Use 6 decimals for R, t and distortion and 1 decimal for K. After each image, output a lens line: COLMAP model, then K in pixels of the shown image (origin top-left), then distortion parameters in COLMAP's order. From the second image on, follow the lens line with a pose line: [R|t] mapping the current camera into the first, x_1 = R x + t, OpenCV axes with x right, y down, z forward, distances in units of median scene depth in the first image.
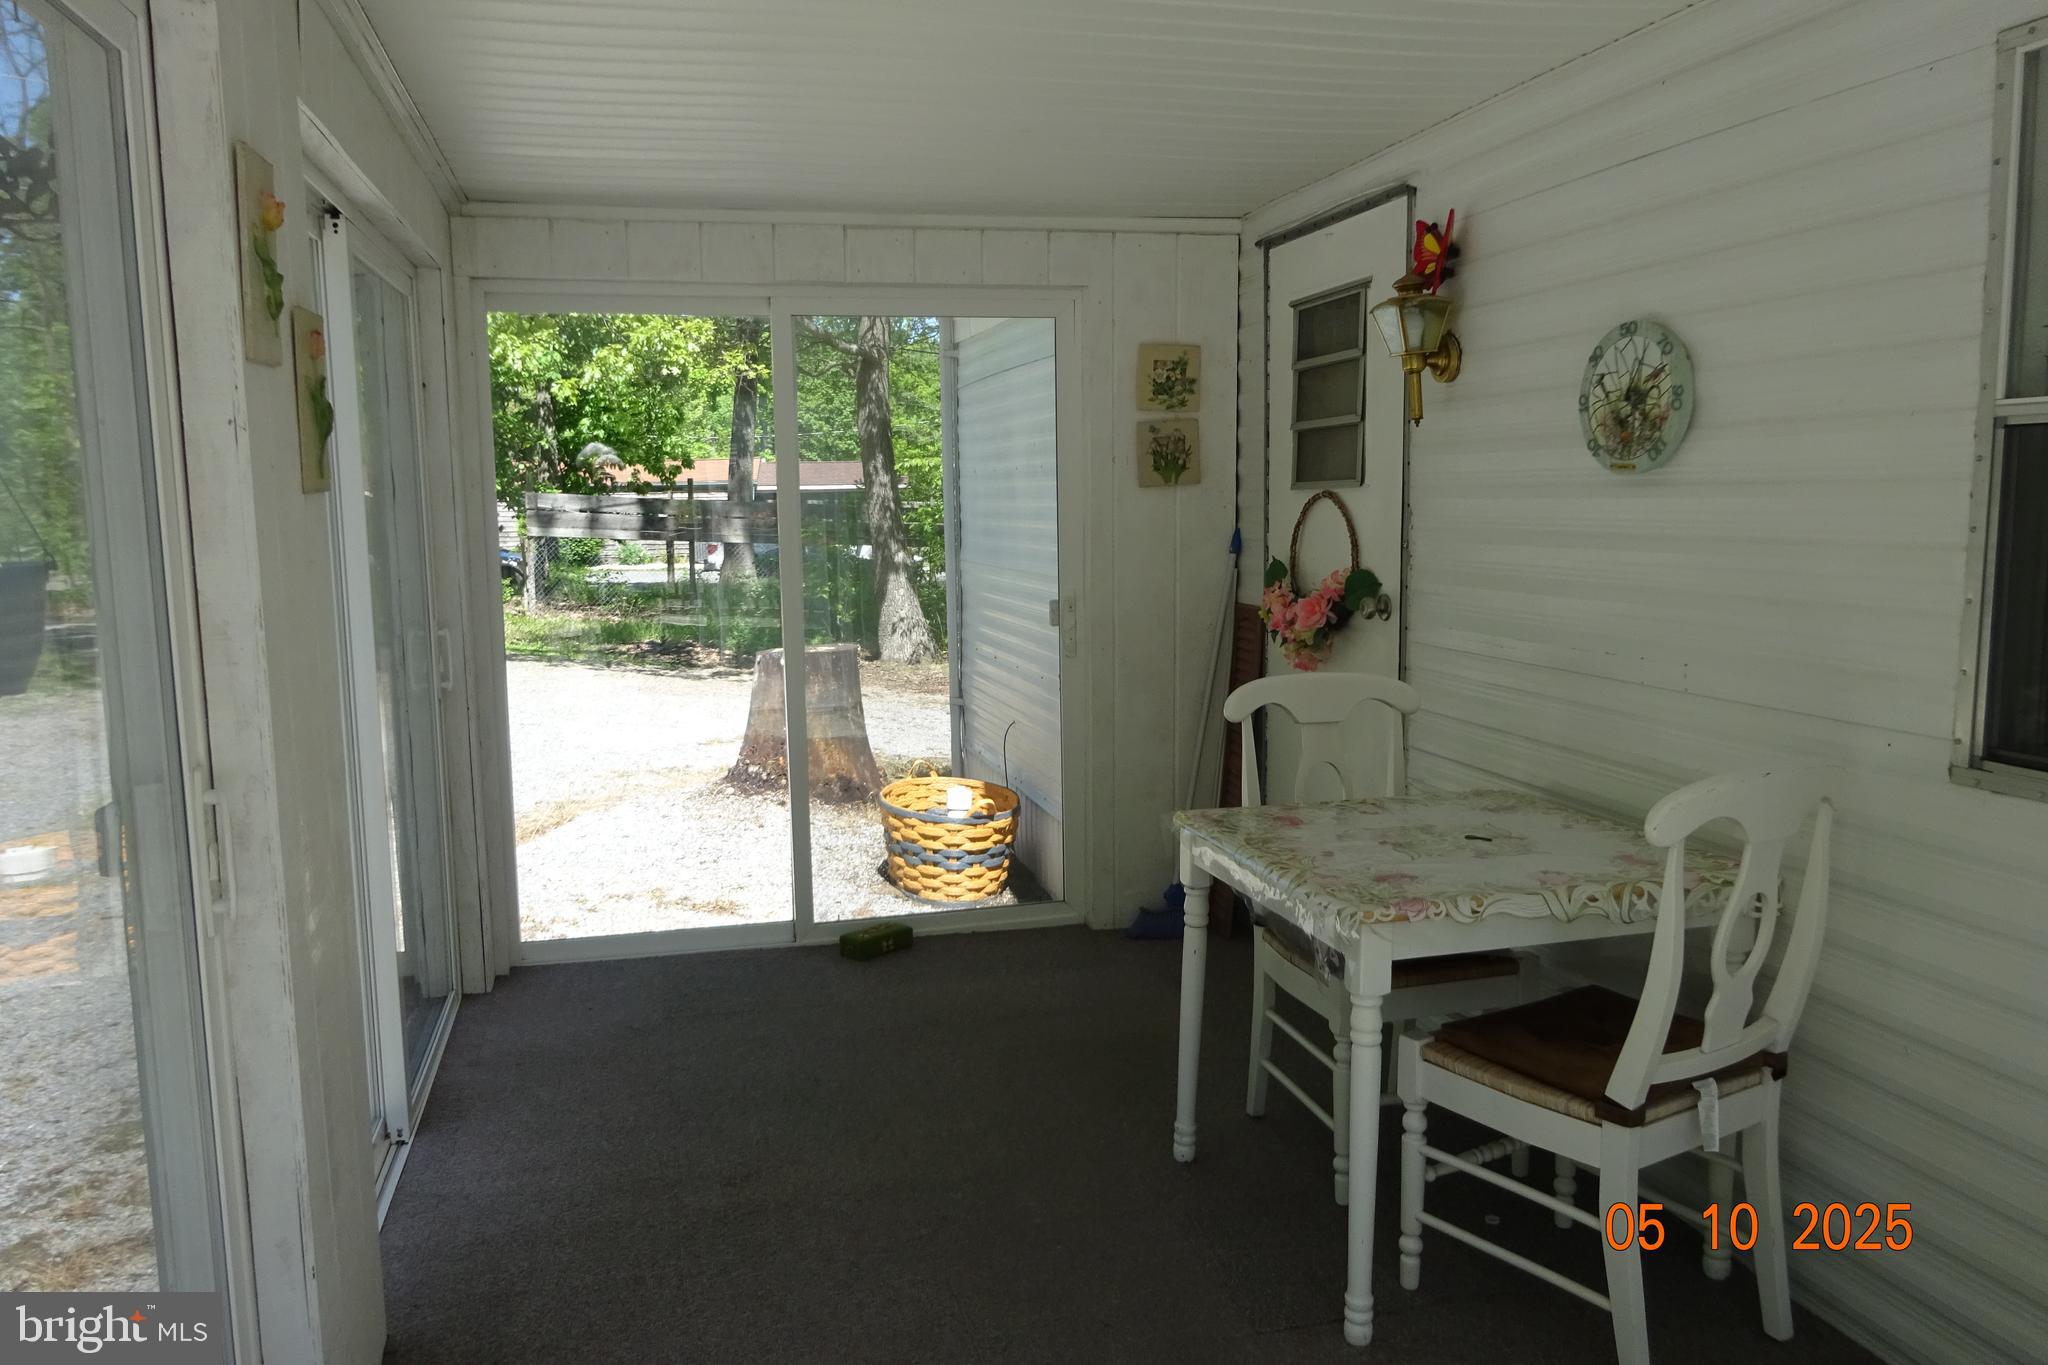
lens RADIAL K [[1514.2, 0, 1030.1], [0, 1514.2, 688.5], [0, 0, 1]] dist [0.002711, -0.001347]
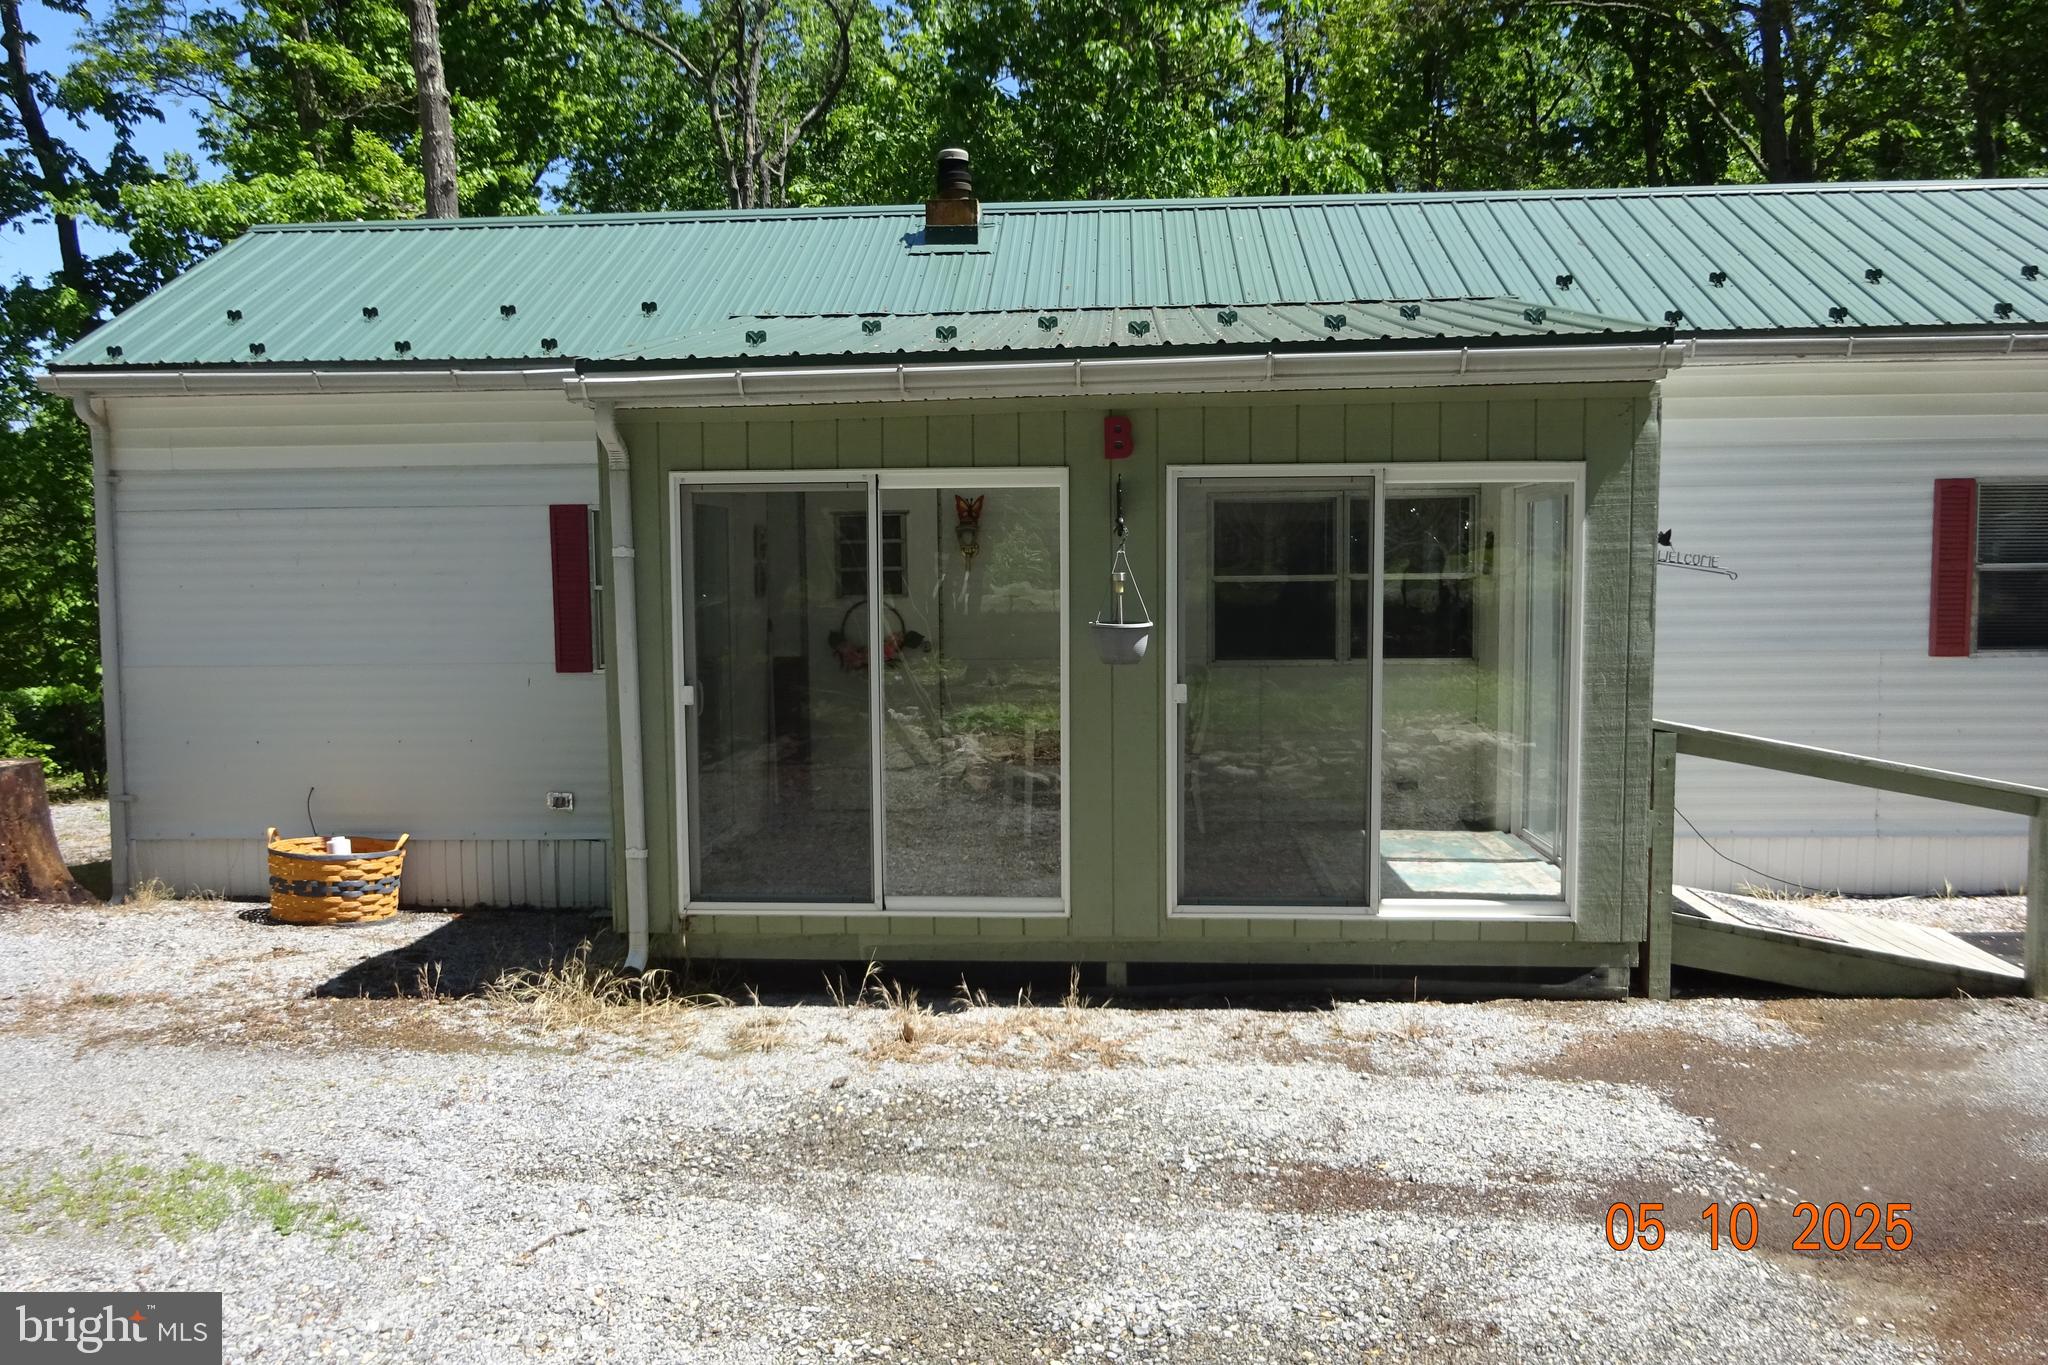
lens RADIAL K [[1514.2, 0, 1023.9], [0, 1514.2, 685.9], [0, 0, 1]] dist [0.002711, -0.001347]
pose [[0.313323, -0.062530, 0.947586, -1.894333], [0.130021, 0.991258, 0.022419, -0.025225], [-0.940704, 0.116182, 0.318714, 0.089773]]
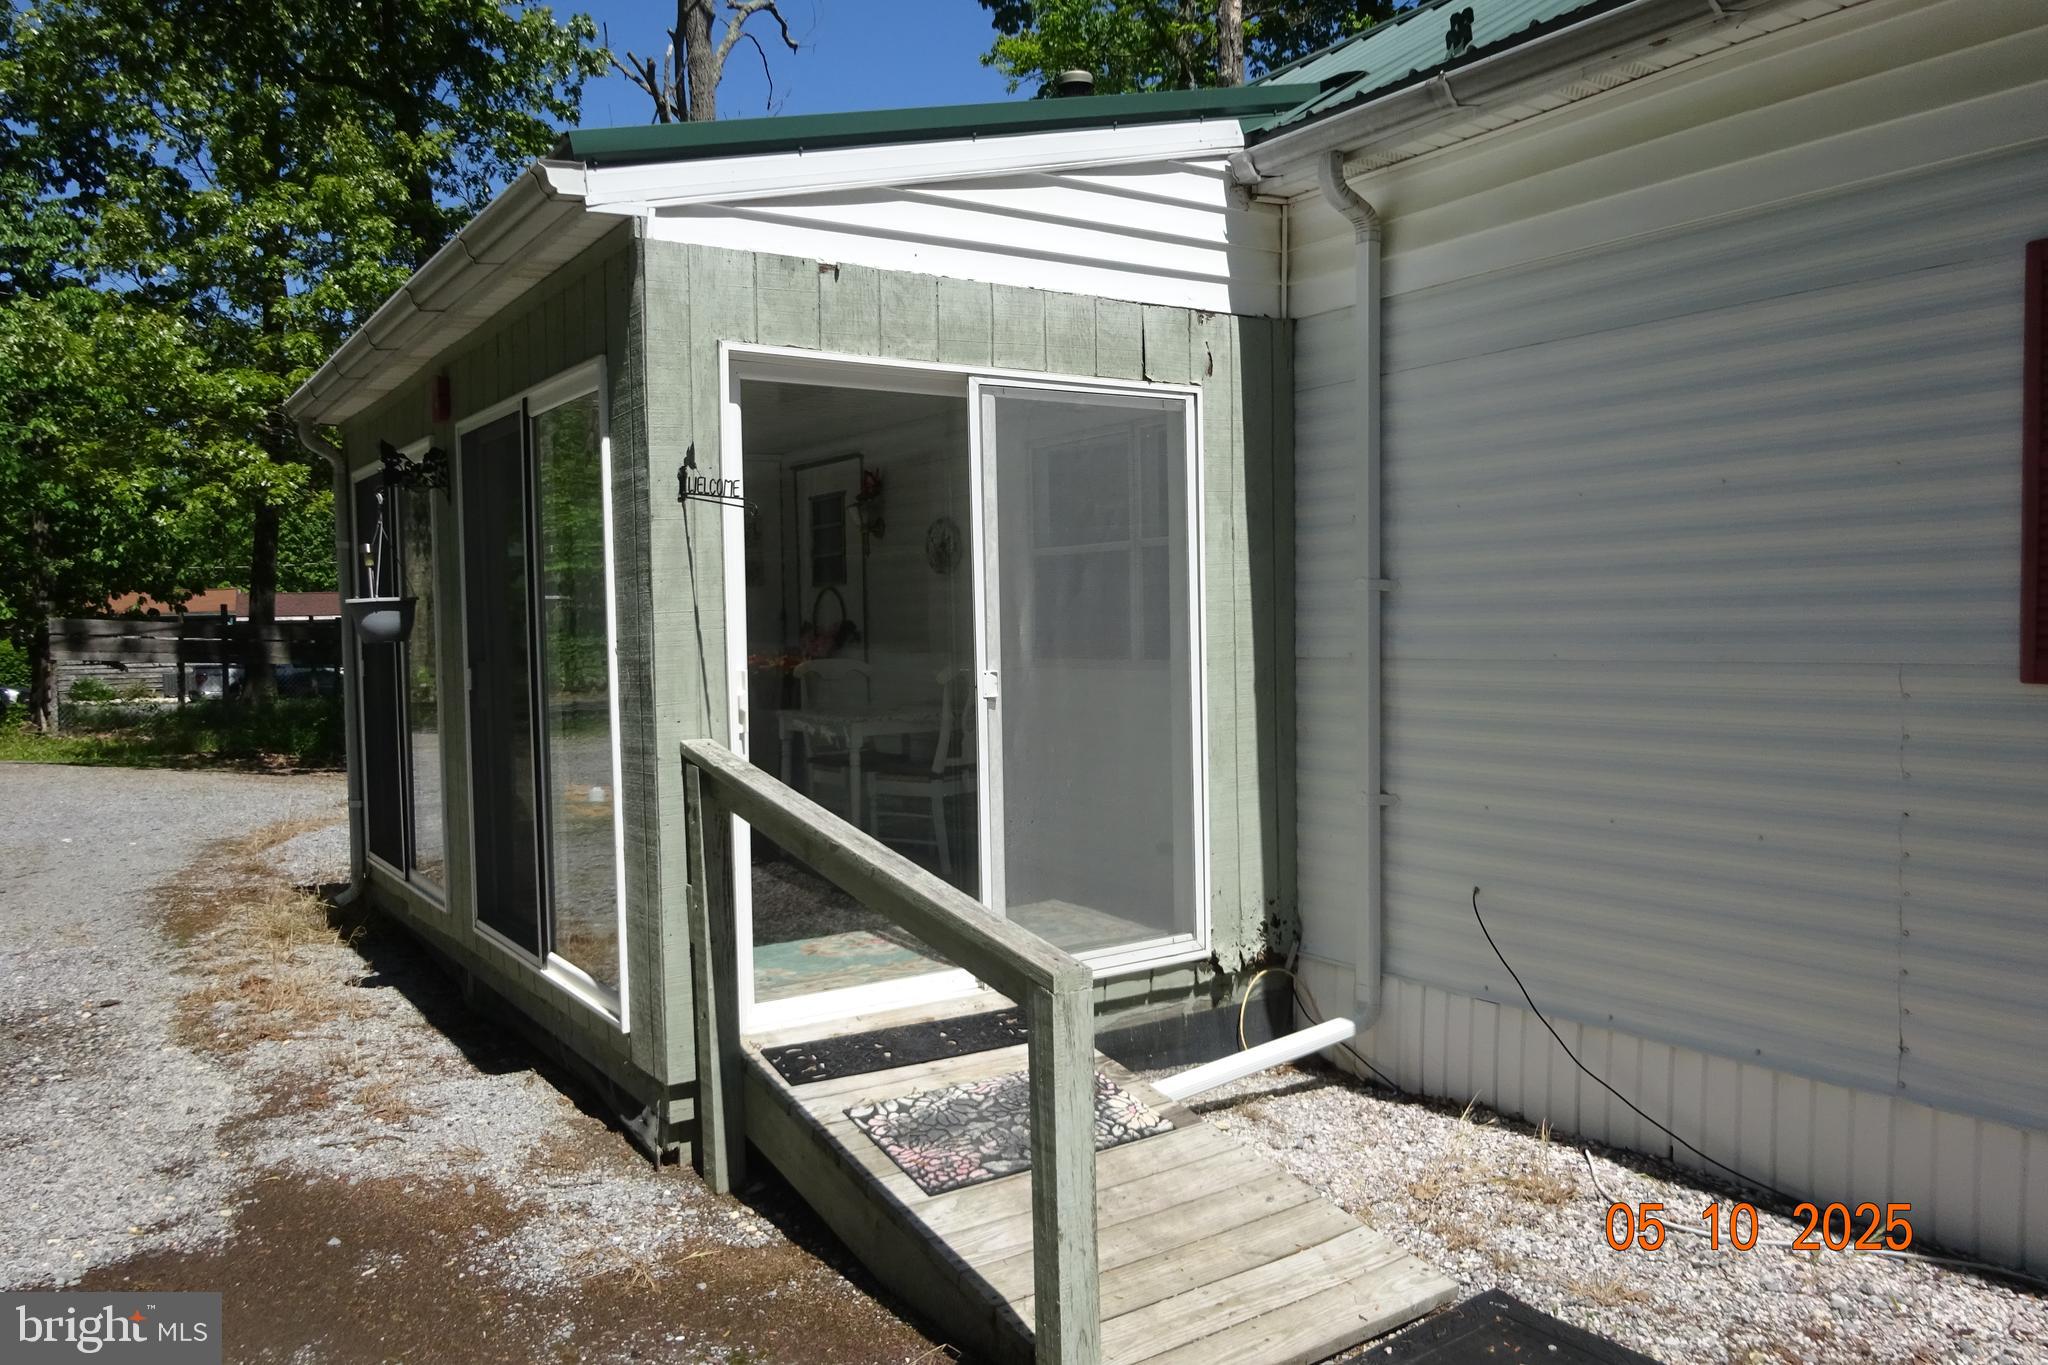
lens RADIAL K [[1514.2, 0, 1030.1], [0, 1514.2, 678.3], [0, 0, 1]] dist [0.002711, -0.001347]
pose [[0.944597, -0.021496, 0.327528, -0.241075], [0.051779, 0.995118, -0.084021, 0.194077], [-0.324123, 0.096325, 0.941098, -1.097749]]
